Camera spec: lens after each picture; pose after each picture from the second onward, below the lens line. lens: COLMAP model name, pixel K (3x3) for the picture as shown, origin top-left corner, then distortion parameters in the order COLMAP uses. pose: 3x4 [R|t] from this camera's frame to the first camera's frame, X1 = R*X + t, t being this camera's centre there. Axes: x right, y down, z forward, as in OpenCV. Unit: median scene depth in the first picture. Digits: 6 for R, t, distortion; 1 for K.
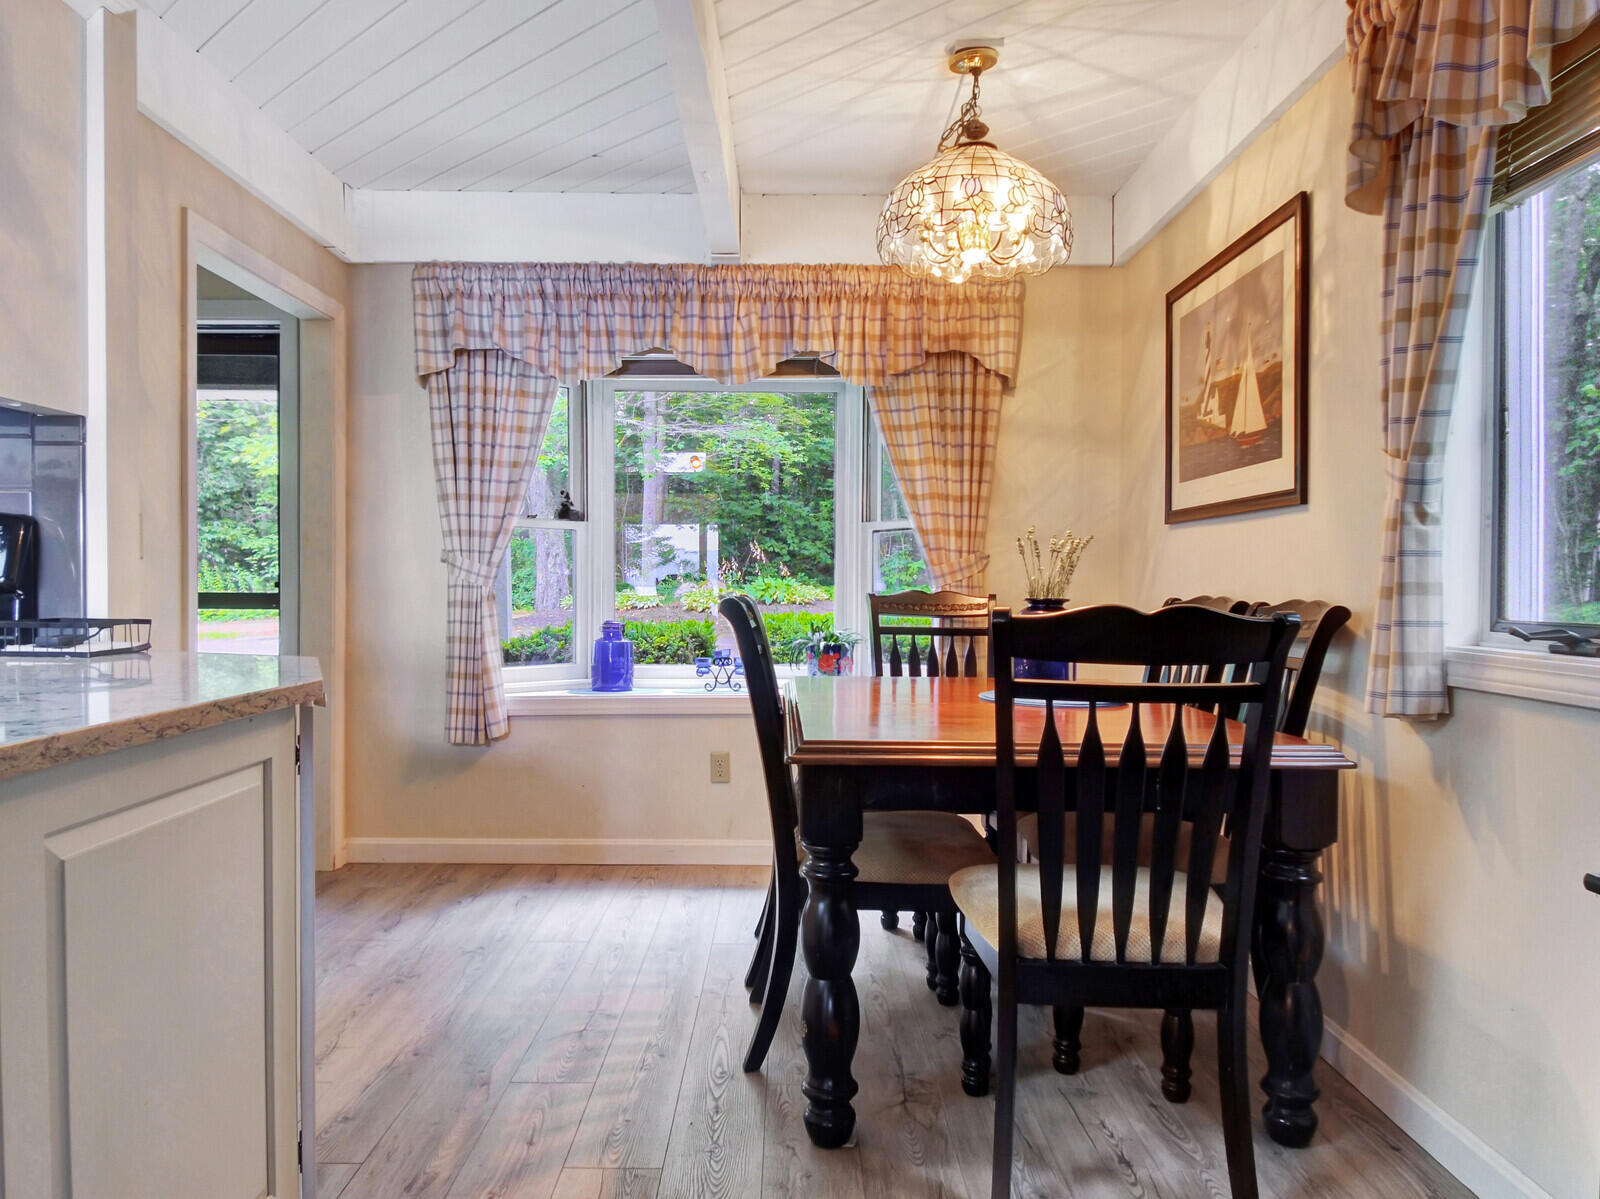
lens RADIAL K [[1143.3, 0, 800.0], [0, 1143.3, 599.5], [0, 0, 1]] dist [0.094490, -0.103705]
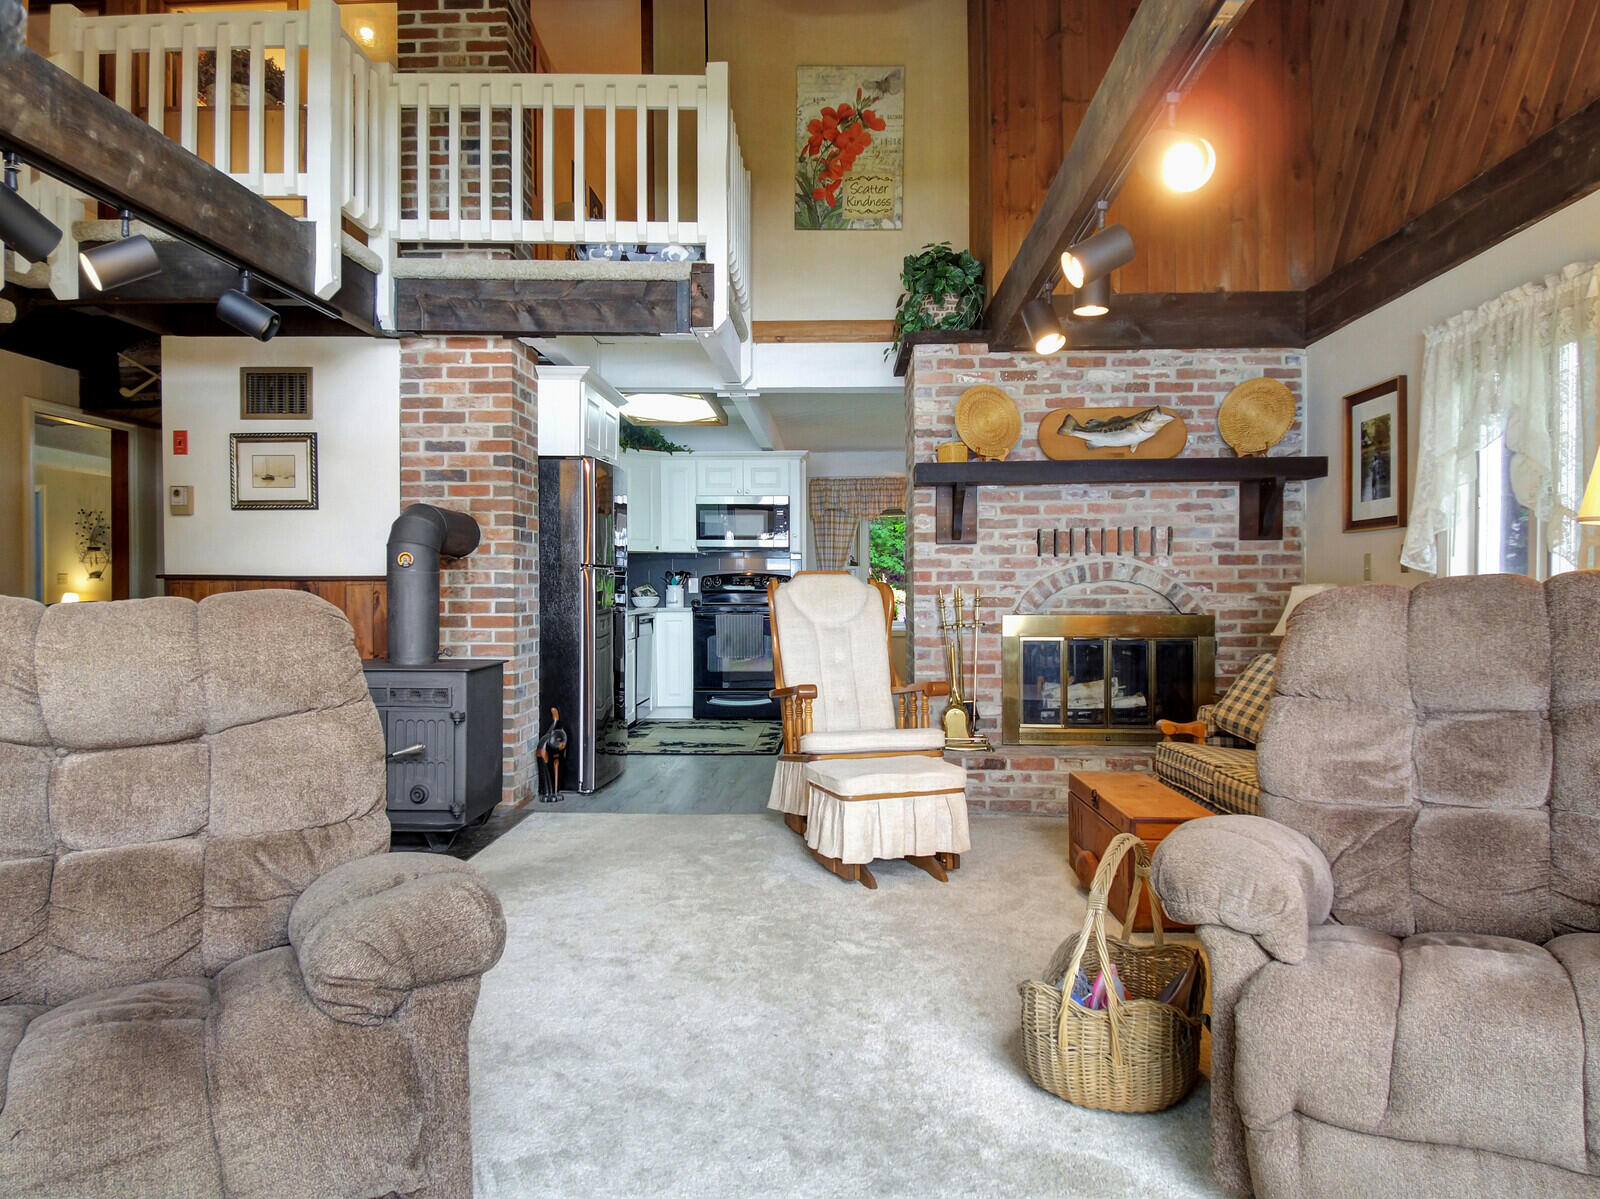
lens RADIAL K [[1096.8, 0, 802.8], [0, 1096.8, 589.9], [0, 0, 1]] dist [0.042966, -0.066233]
pose [[0.998858, -0.014445, -0.045539, -0.318318], [0.013824, 0.999808, -0.013917, 0.026755], [0.045731, 0.013272, 0.998866, -2.313536]]
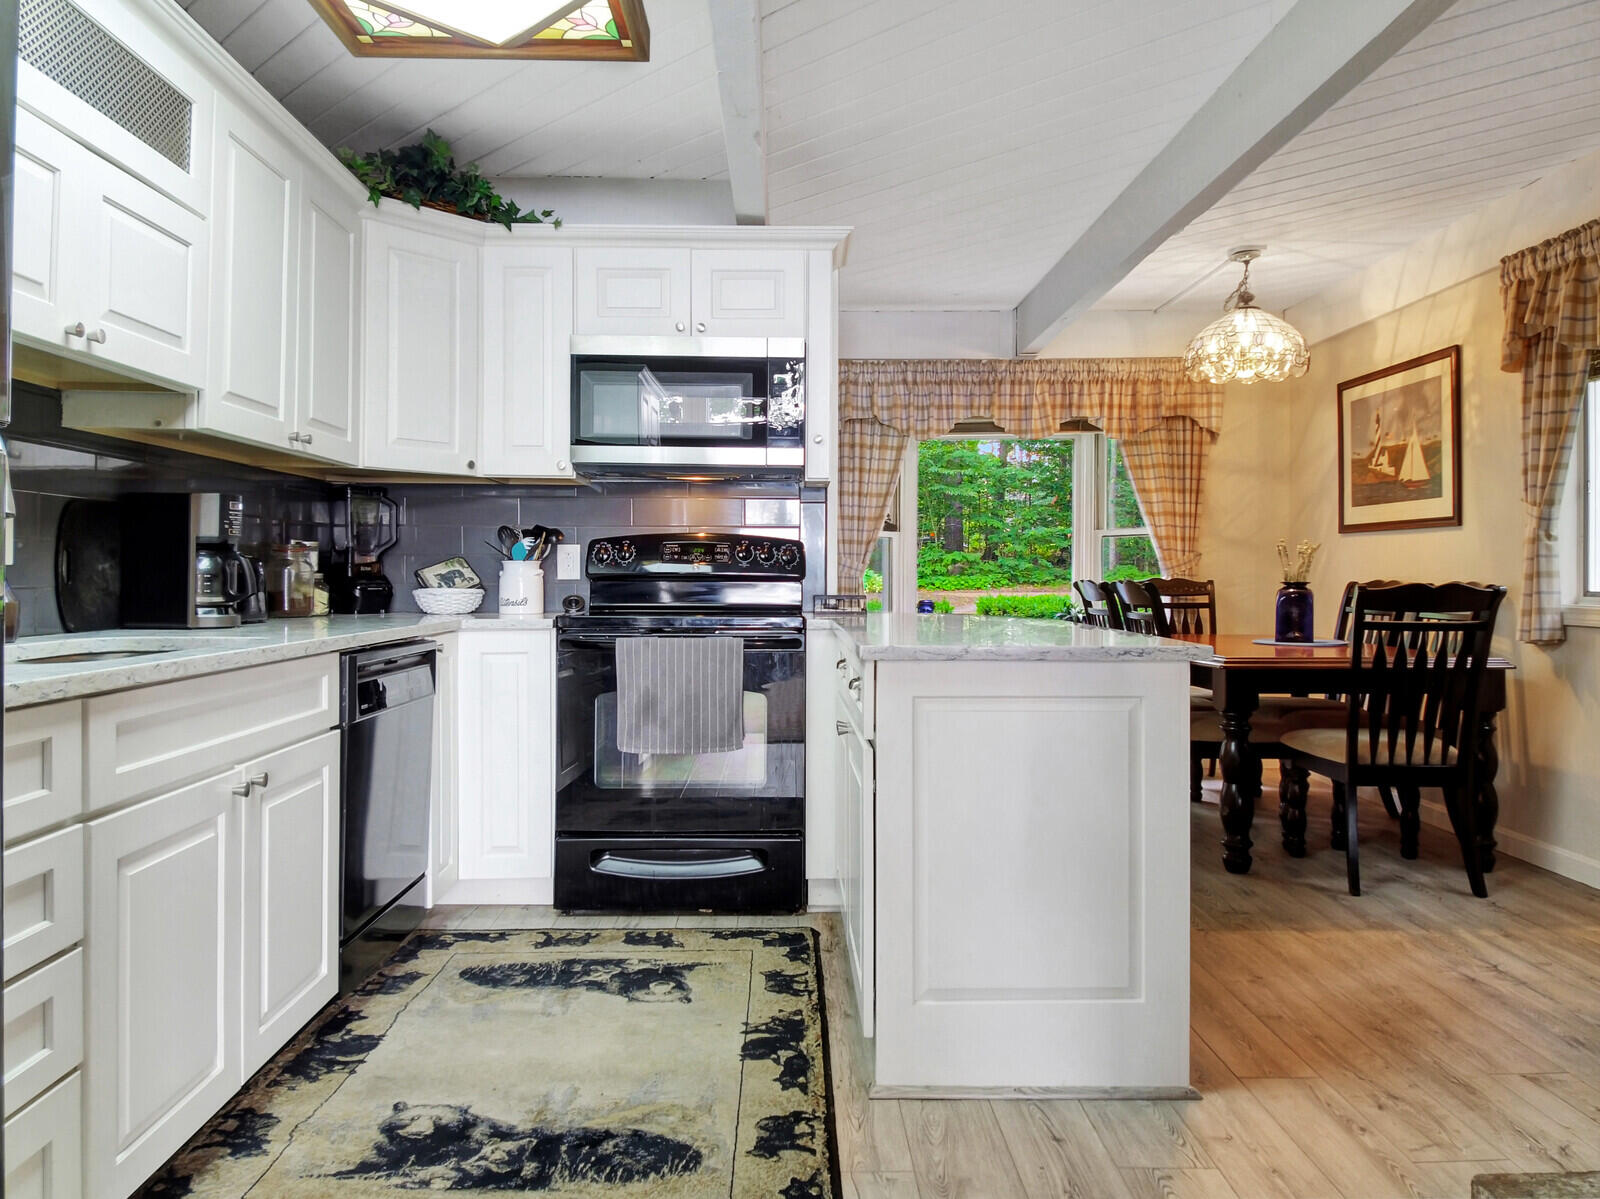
lens RADIAL K [[1096.8, 0, 802.8], [0, 1096.8, 589.9], [0, 0, 1]] dist [0.042966, -0.066233]
pose [[0.999942, -0.009422, 0.005198, -0.495152], [0.009409, 0.999952, 0.002611, -0.000318], [-0.005222, -0.002562, 0.999983, -0.569229]]
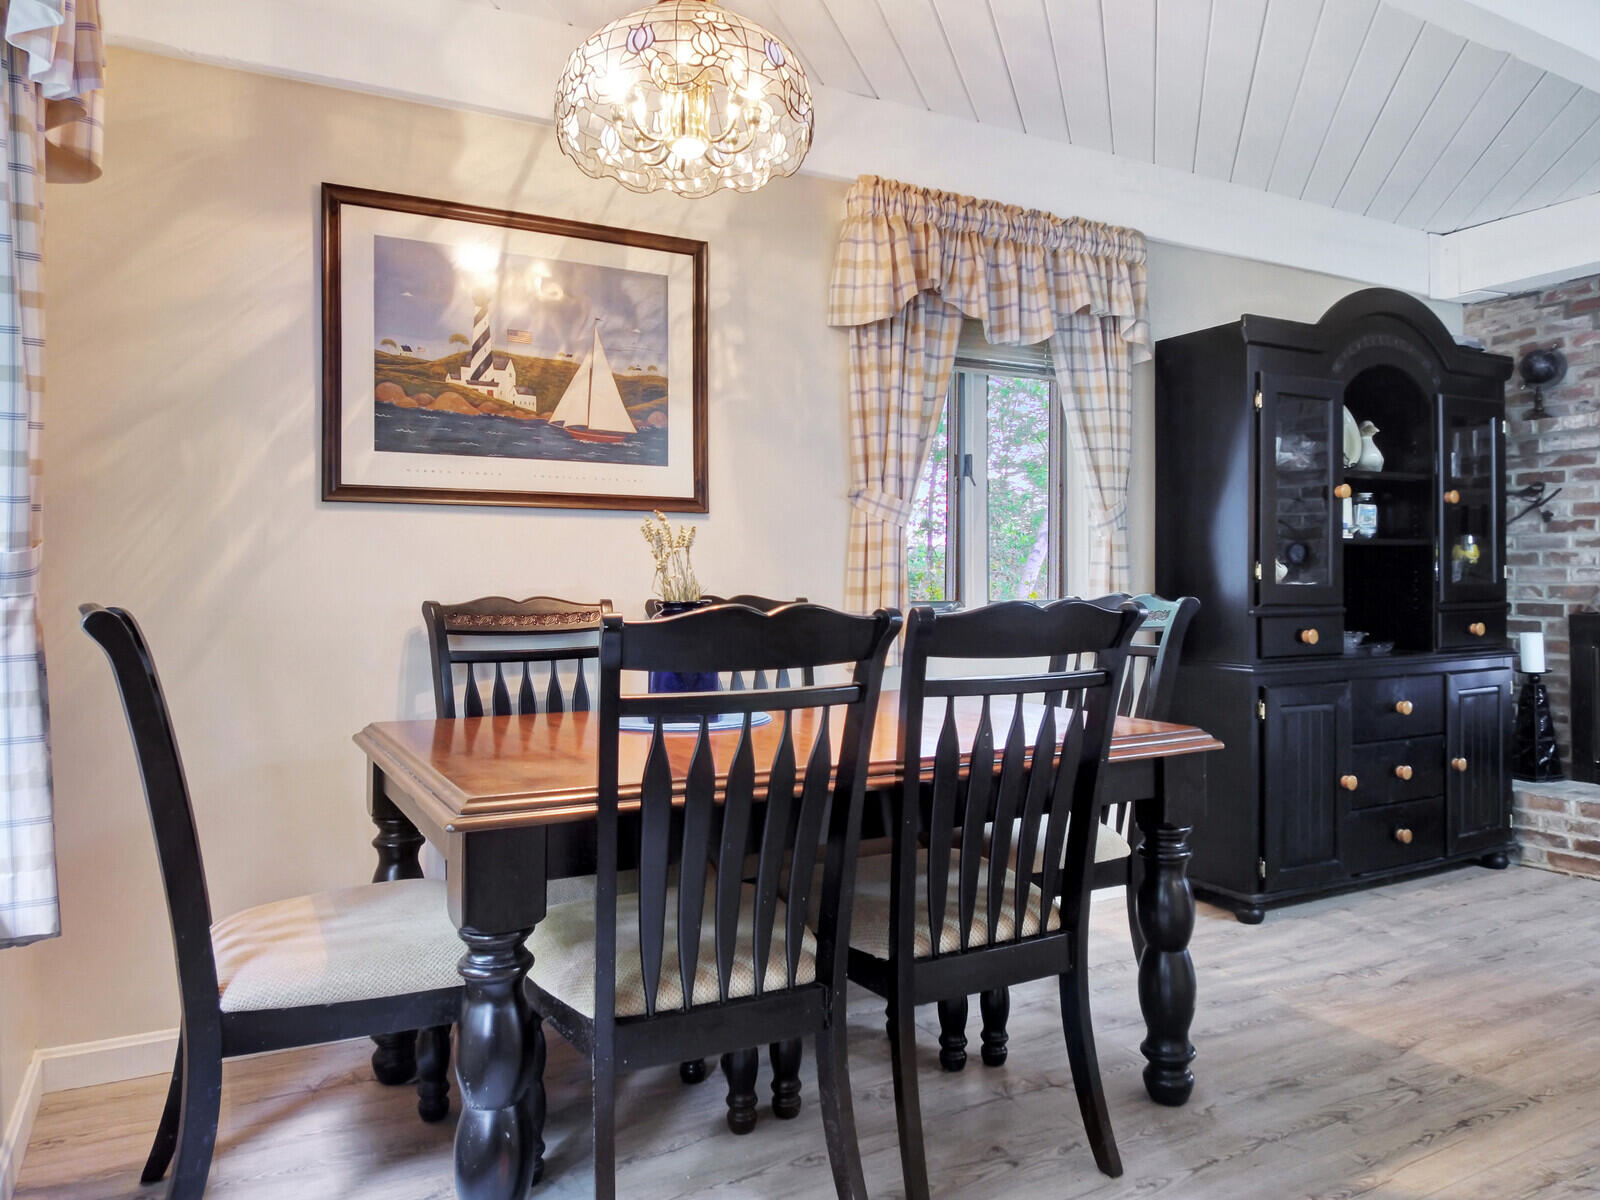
lens RADIAL K [[1096.8, 0, 802.8], [0, 1096.8, 590.4], [0, 0, 1]] dist [0.042966, -0.066233]
pose [[-0.449403, -0.009428, 0.893279, -0.534113], [0.014435, 0.999737, 0.017814, -0.020333], [-0.893212, 0.020900, -0.449149, 1.275780]]
